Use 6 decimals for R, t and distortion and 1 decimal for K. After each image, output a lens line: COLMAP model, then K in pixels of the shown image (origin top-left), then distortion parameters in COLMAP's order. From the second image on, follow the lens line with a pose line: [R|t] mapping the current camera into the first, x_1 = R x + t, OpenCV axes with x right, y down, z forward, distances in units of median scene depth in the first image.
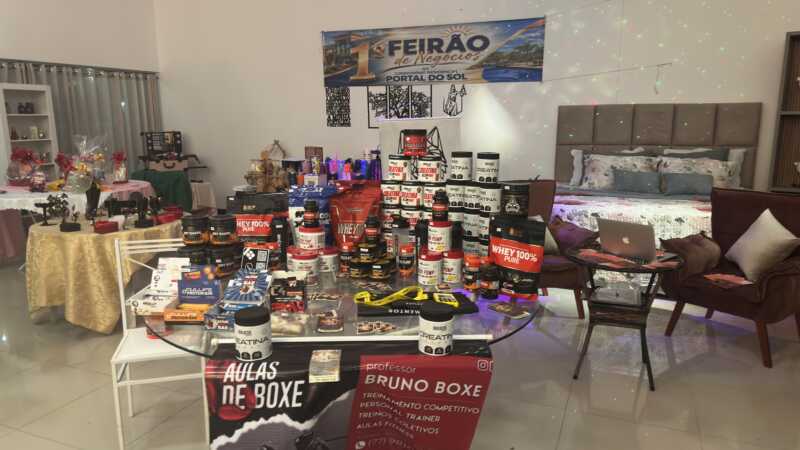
lens RADIAL K [[543.1, 0, 399.8], [0, 543.1, 247.7], [0, 0, 1]] dist [0.110948, -0.133531]
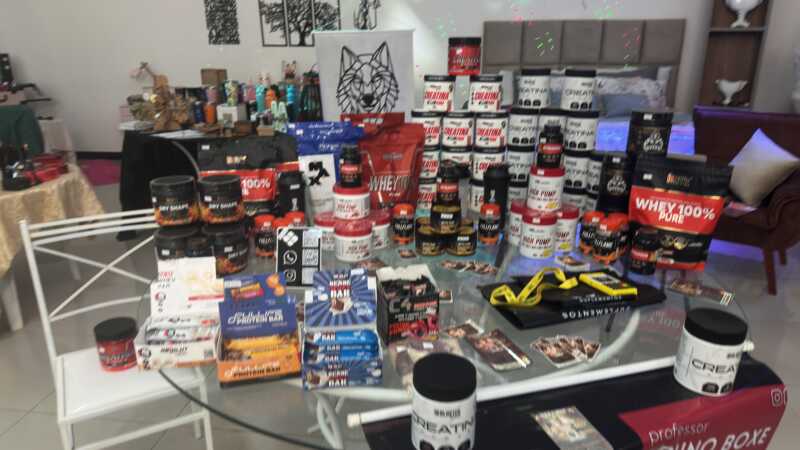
lens RADIAL K [[543.1, 0, 399.8], [0, 543.1, 247.7], [0, 0, 1]] dist [0.110948, -0.133531]
pose [[0.967420, -0.088531, 0.237193, -0.253552], [0.057632, 0.989279, 0.134186, -0.045835], [-0.246530, -0.116145, 0.962150, 0.295700]]
